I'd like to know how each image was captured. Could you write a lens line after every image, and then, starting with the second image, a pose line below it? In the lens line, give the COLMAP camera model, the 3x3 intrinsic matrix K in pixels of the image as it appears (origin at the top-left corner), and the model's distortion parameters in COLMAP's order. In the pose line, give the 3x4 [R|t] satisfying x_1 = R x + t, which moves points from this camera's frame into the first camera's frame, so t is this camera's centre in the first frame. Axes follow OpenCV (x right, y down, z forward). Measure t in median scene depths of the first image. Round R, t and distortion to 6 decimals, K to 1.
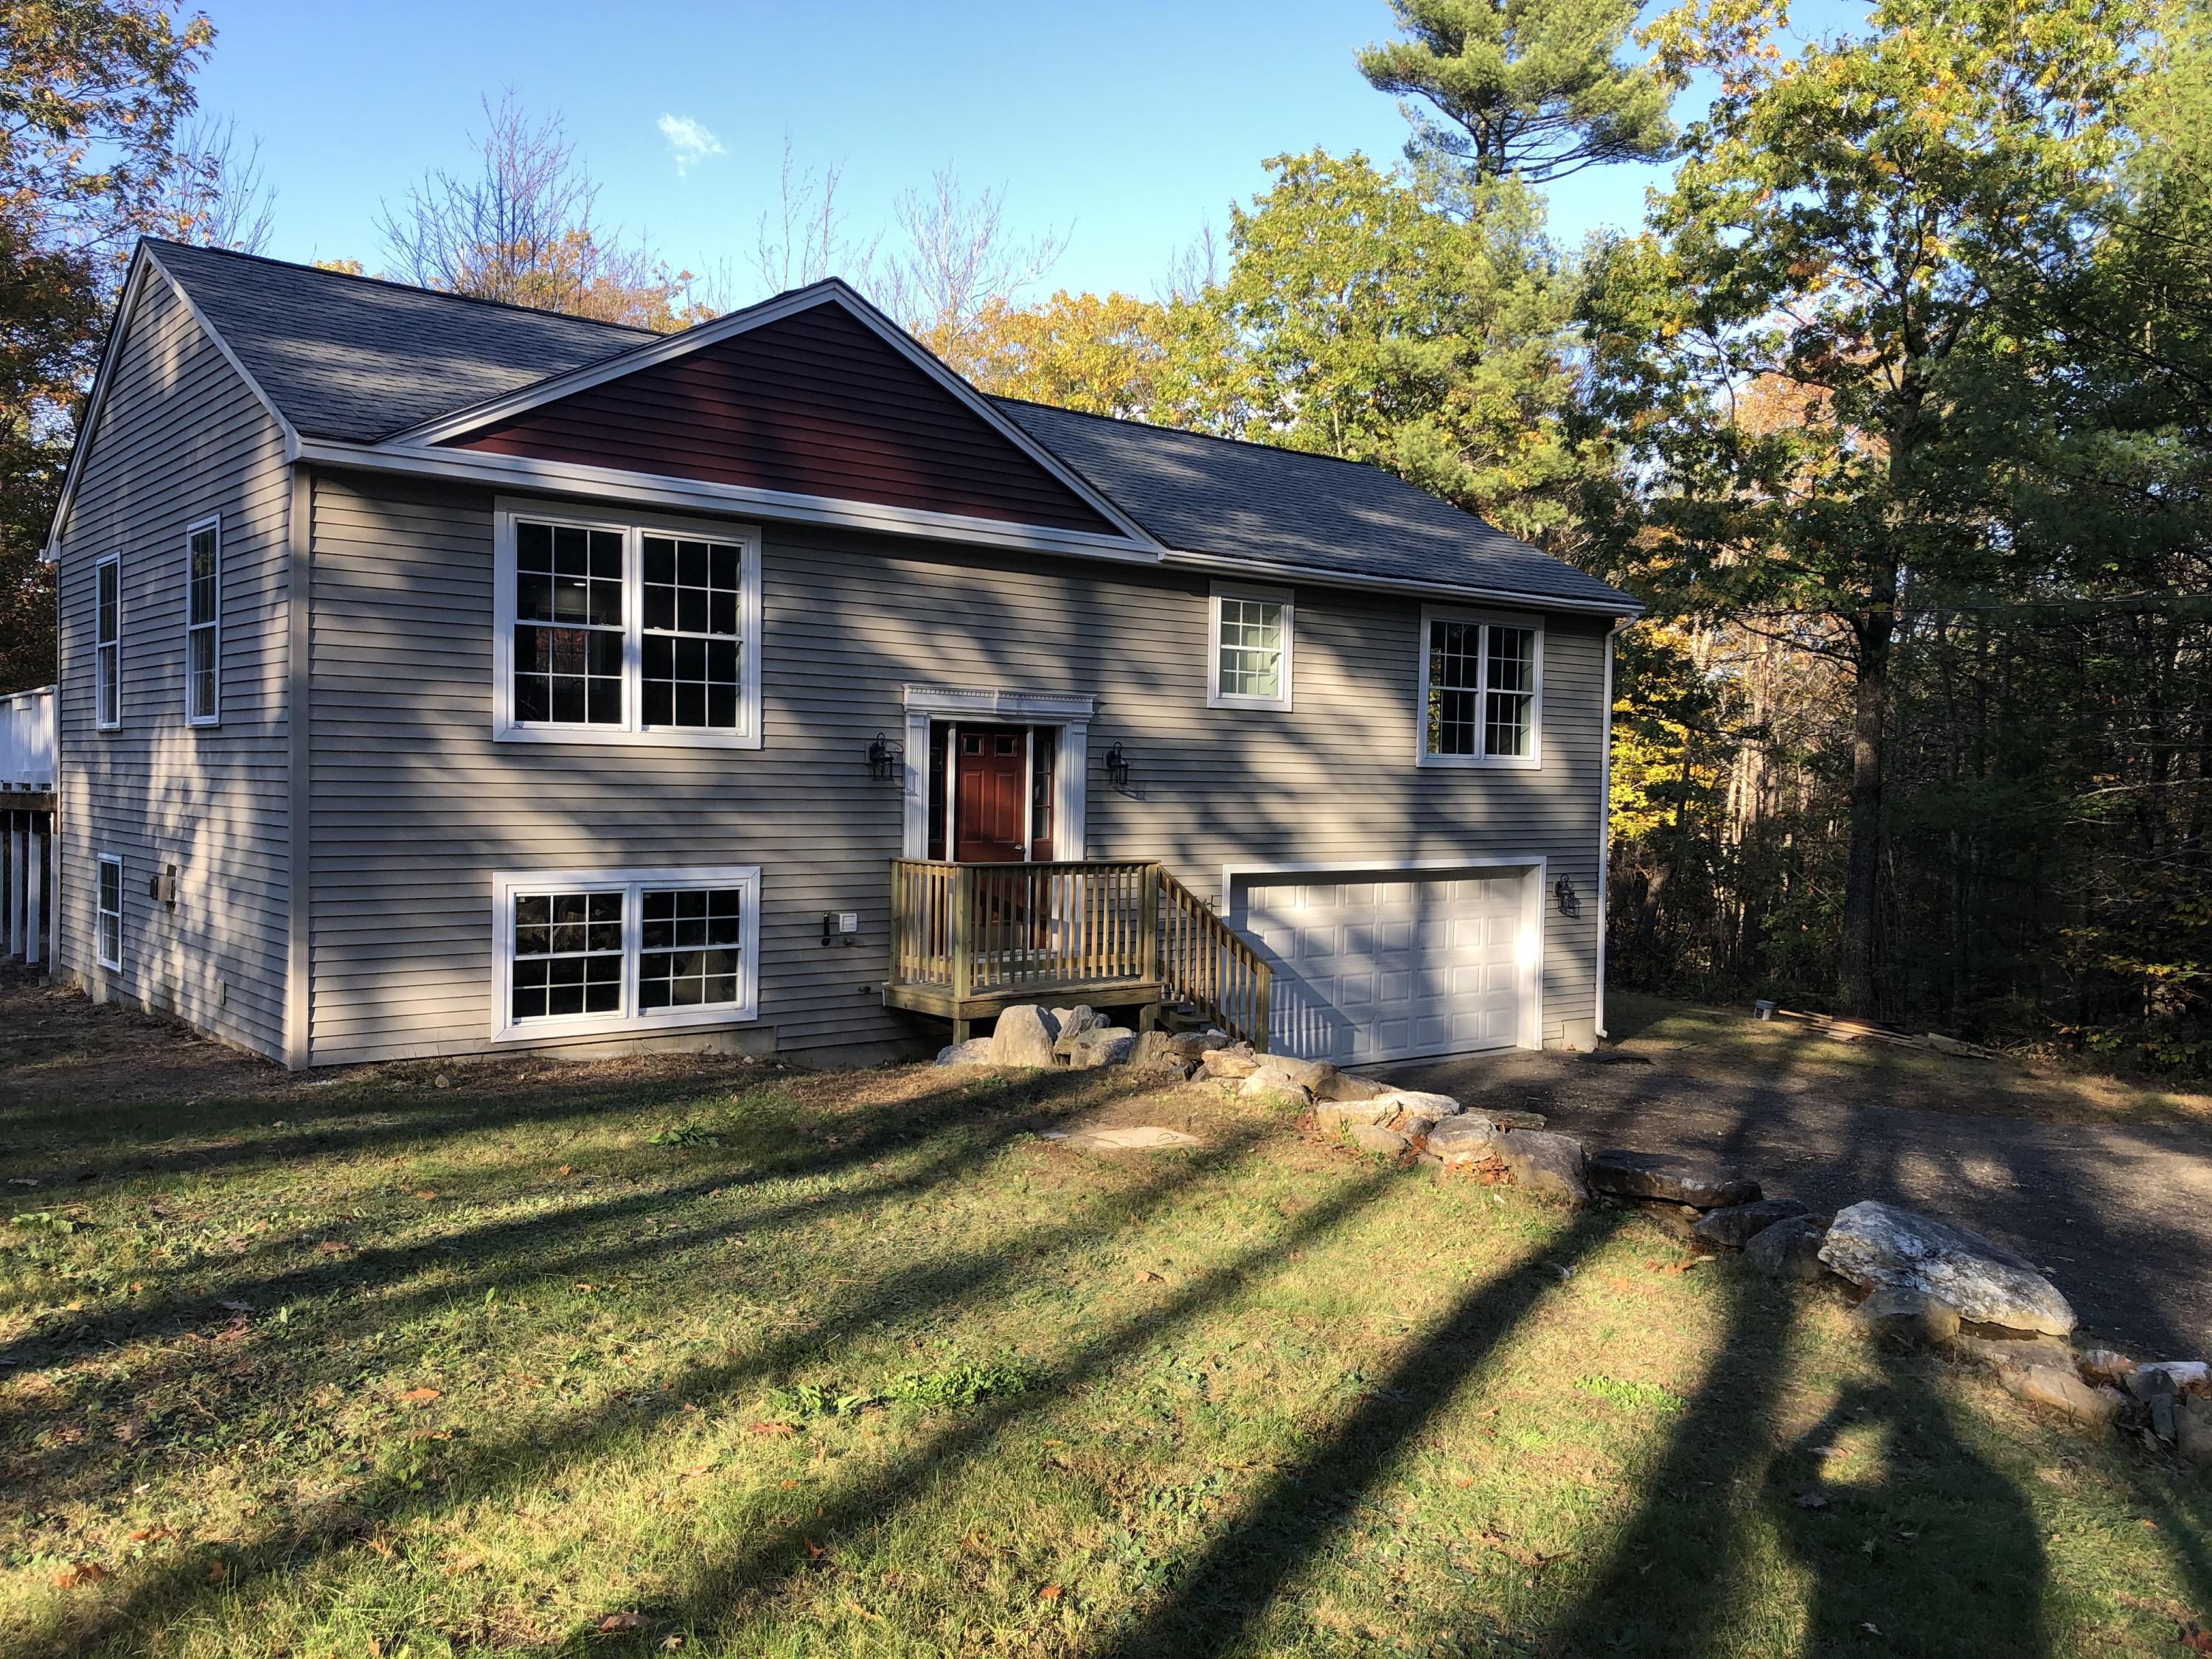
lens RADIAL K [[1811.0, 0, 1127.8], [0, 1811.0, 834.1], [0, 0, 1]] dist [0.054532, -0.035745]
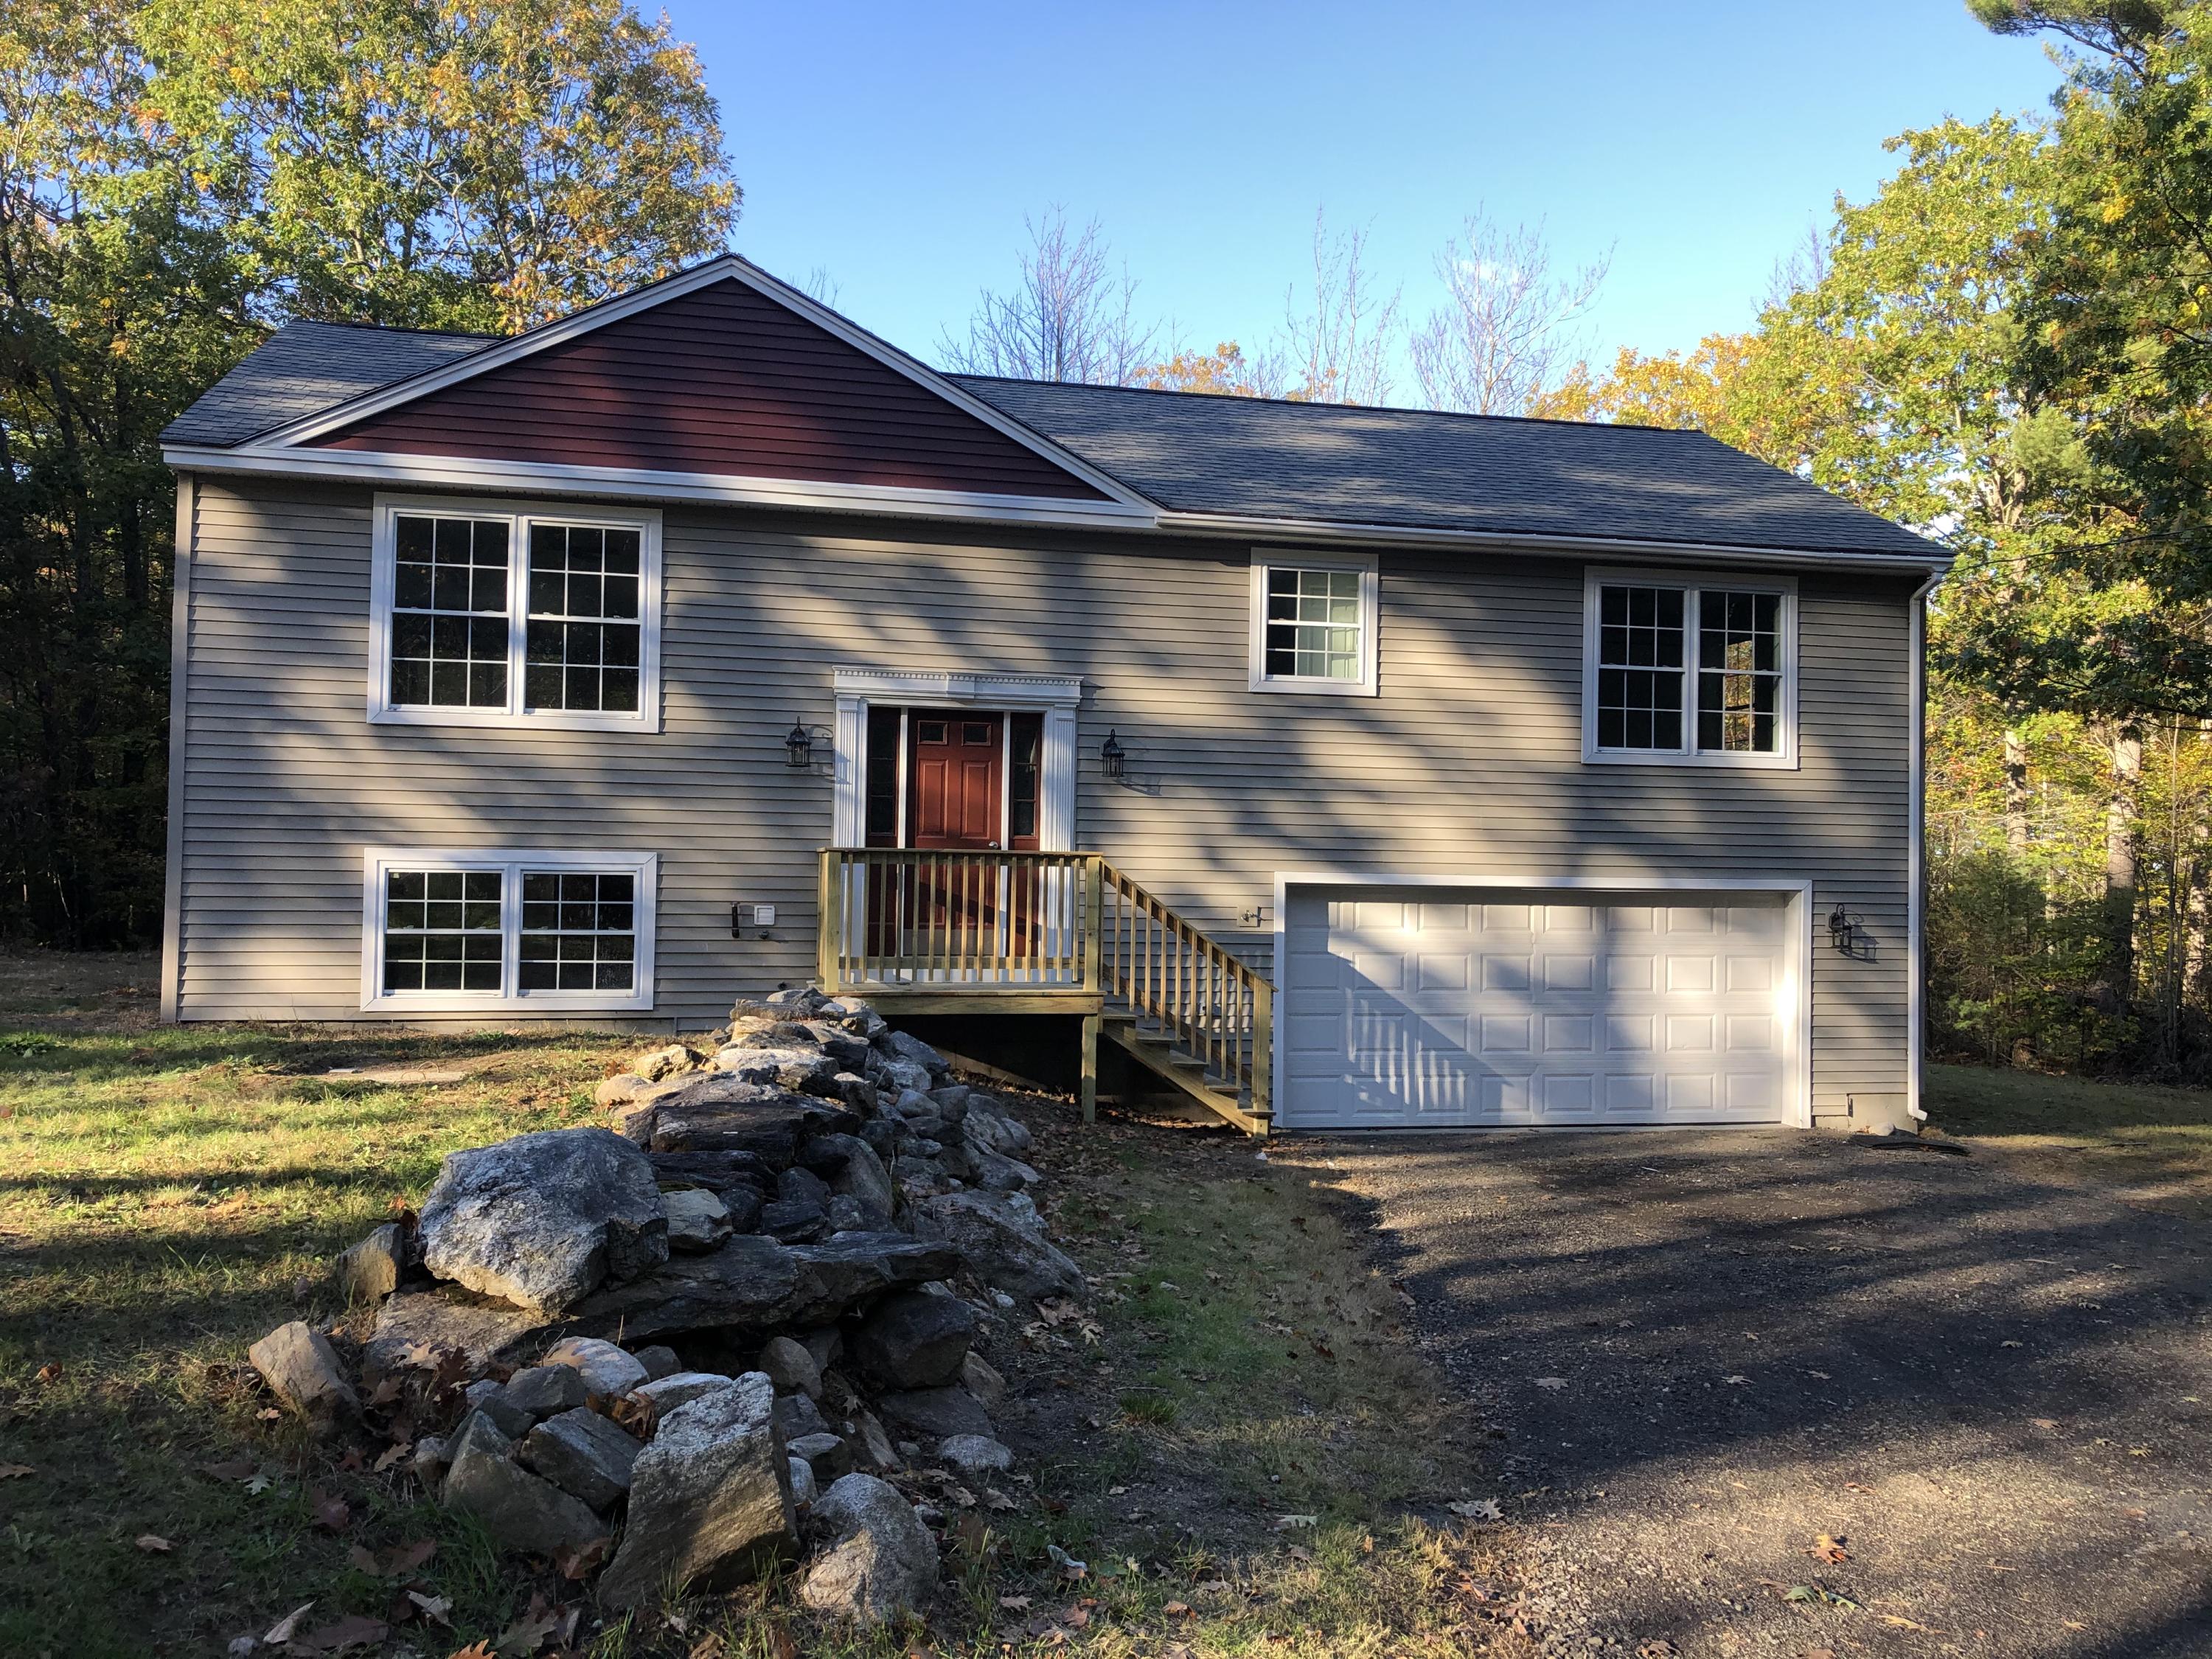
lens RADIAL K [[1811.0, 0, 1119.1], [0, 1811.0, 818.6], [0, 0, 1]] dist [0.054532, -0.035745]
pose [[0.892534, -0.016469, -0.450679, 0.418837], [-0.015092, 0.997682, -0.066348, 0.055117], [0.450727, 0.066020, 0.890217, 0.214042]]
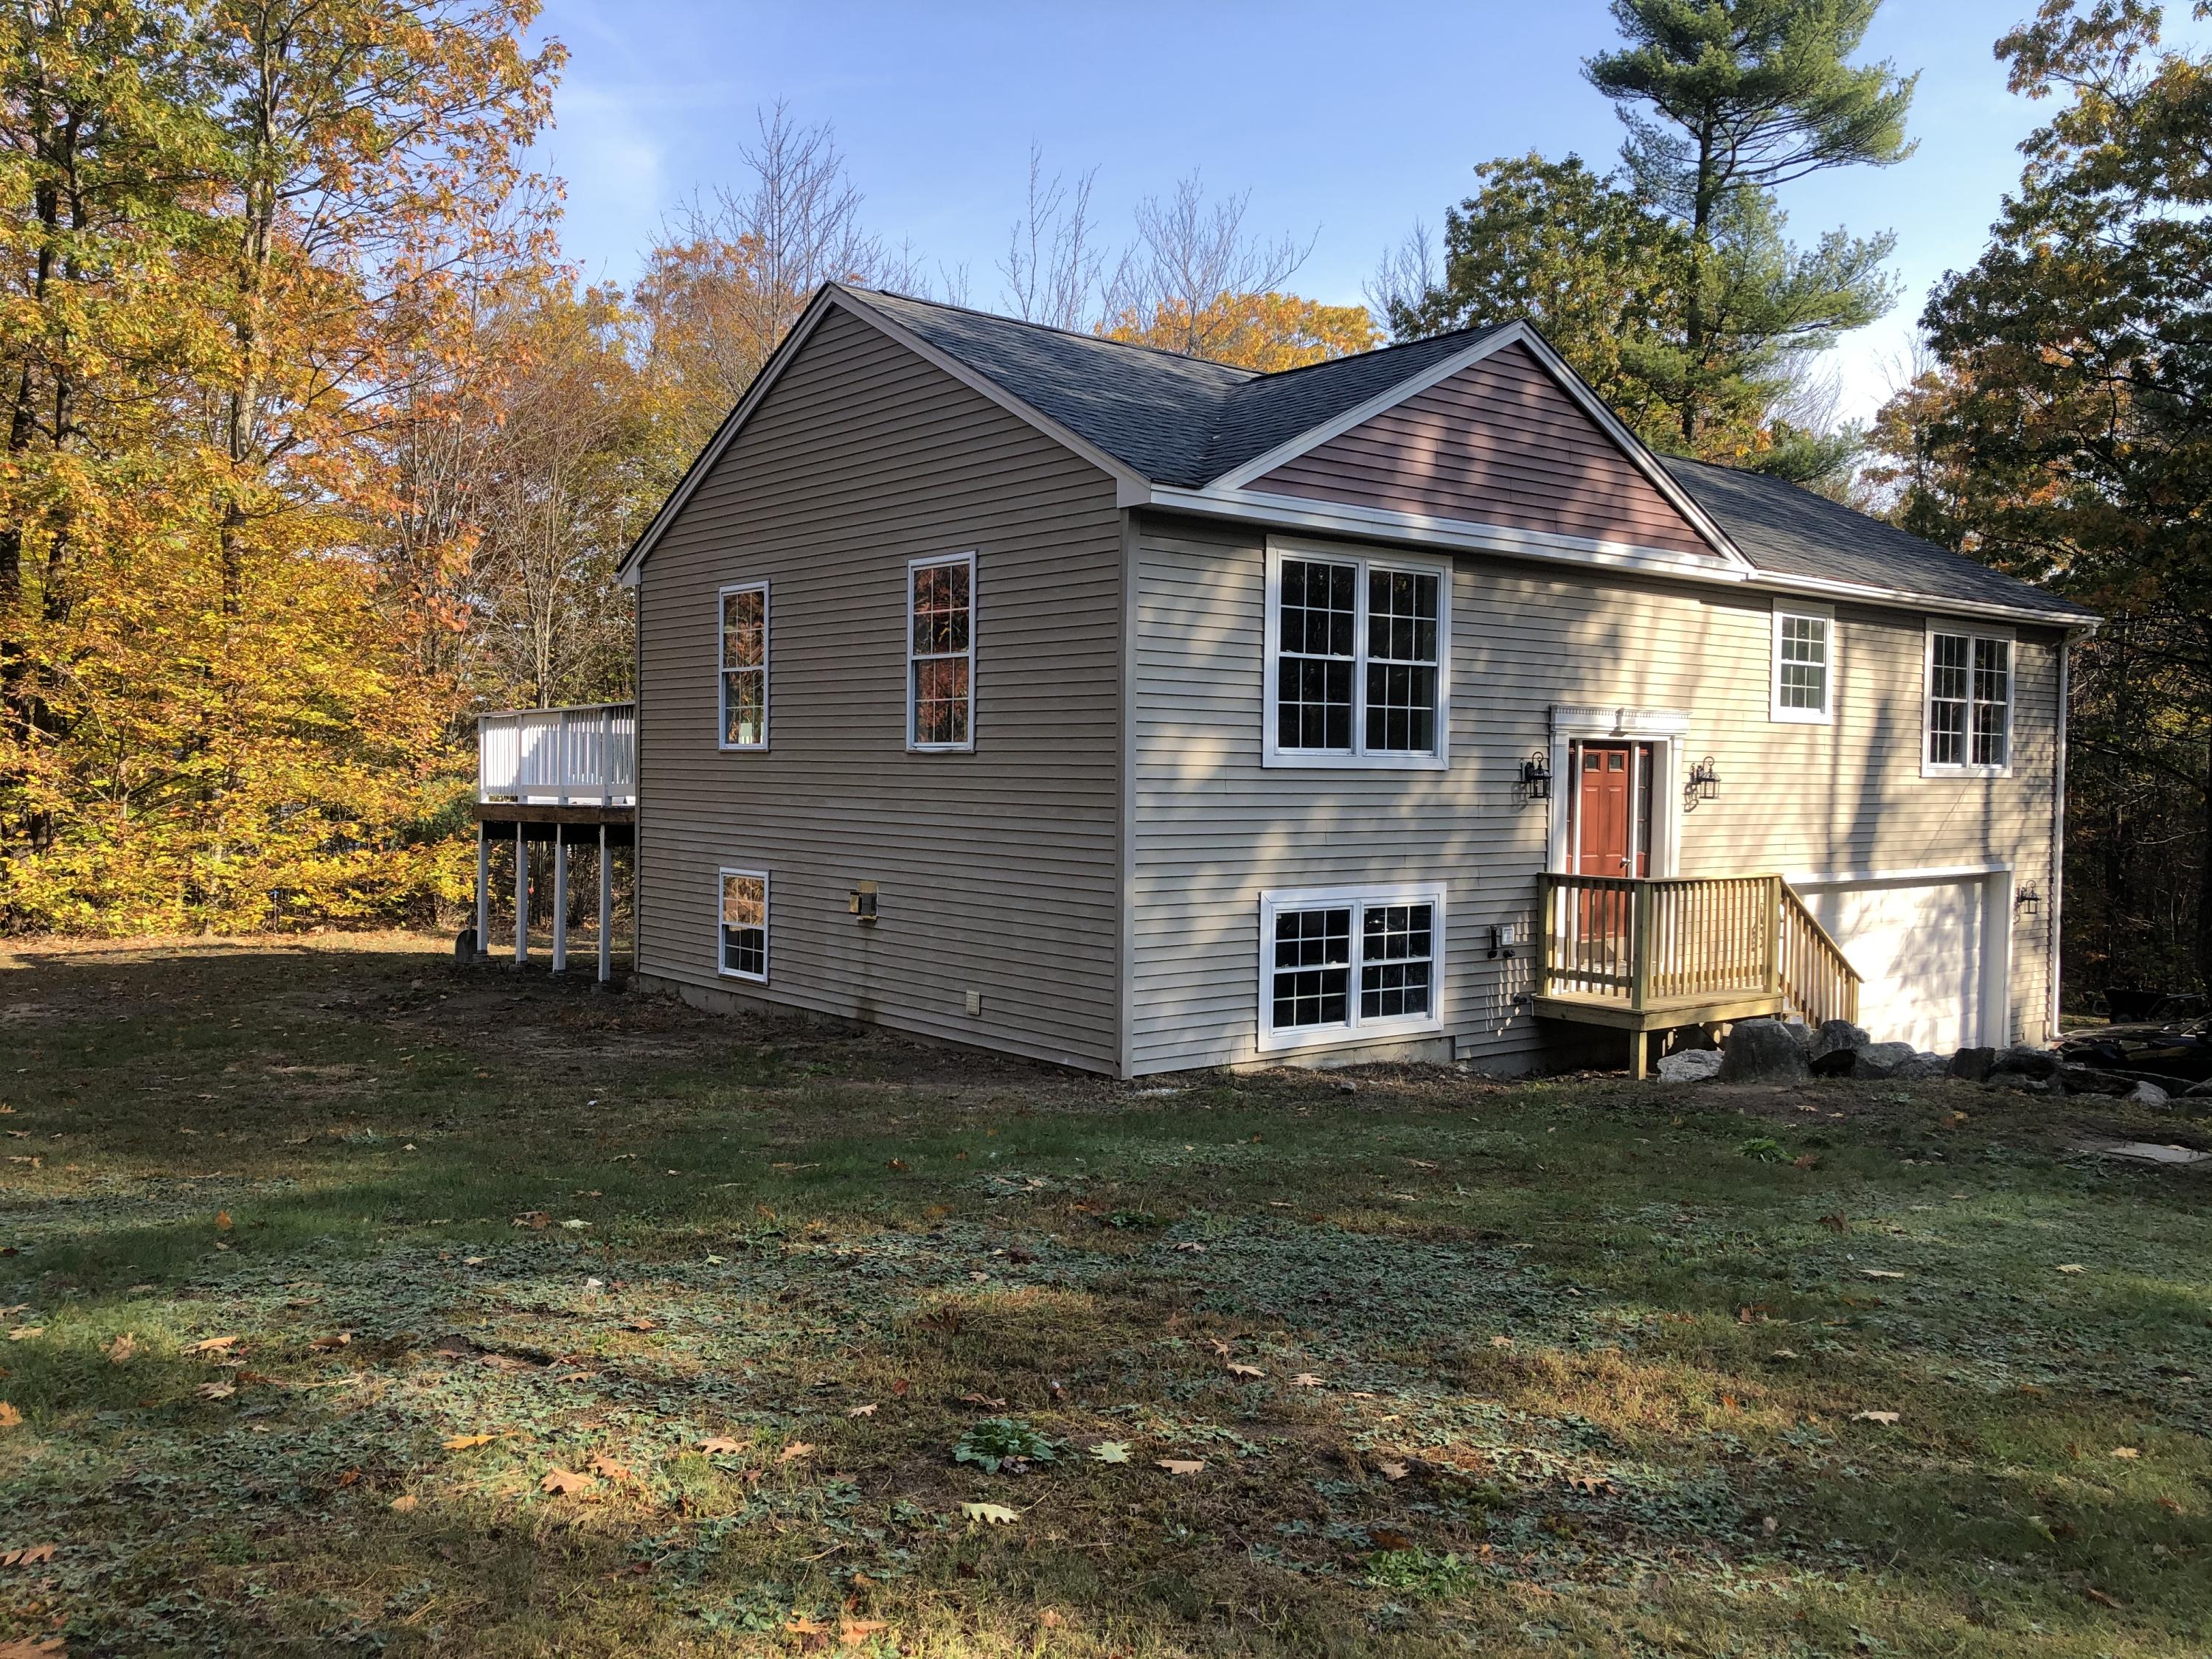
lens RADIAL K [[1811.0, 0, 1117.7], [0, 1811.0, 842.5], [0, 0, 1]] dist [0.054532, -0.035745]
pose [[0.999953, -0.001980, -0.009498, -0.345761], [0.002070, 0.999953, 0.009462, -0.014223], [0.009478, -0.009481, 0.999910, -0.041382]]
